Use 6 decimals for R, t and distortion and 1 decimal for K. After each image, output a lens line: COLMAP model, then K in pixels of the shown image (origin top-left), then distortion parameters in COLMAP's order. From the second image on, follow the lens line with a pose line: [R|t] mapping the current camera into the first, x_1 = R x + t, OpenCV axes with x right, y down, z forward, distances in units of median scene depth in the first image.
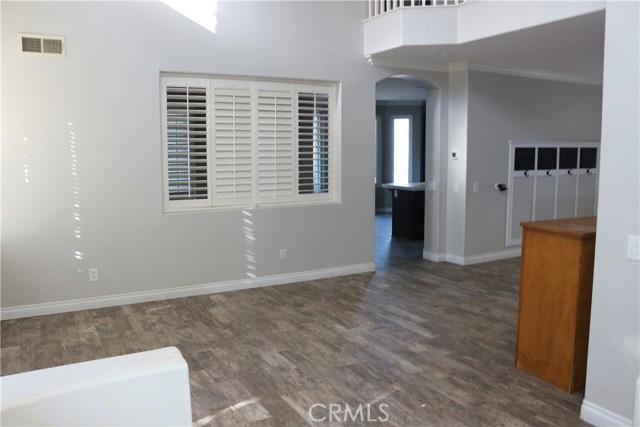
lens RADIAL K [[542.3, 0, 315.3], [0, 542.3, 214.2], [0, 0, 1]] dist [-0.078088, 0.017792]
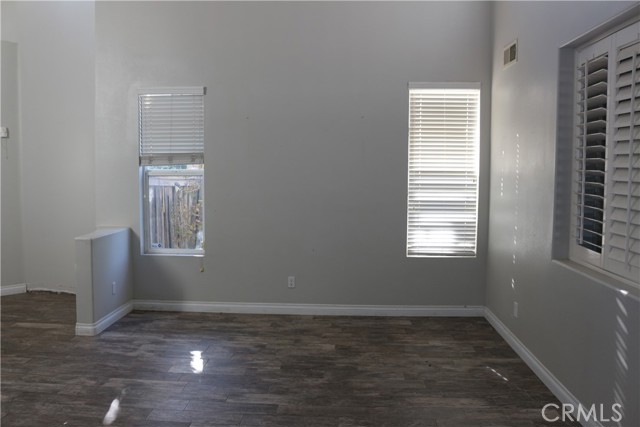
lens RADIAL K [[542.3, 0, 315.3], [0, 542.3, 214.2], [0, 0, 1]] dist [-0.078088, 0.017792]
pose [[-0.552997, 0.082054, -0.829133, 0.536616], [-0.090063, 0.983421, 0.157391, -0.166123], [0.828302, 0.161710, -0.536438, 1.358524]]
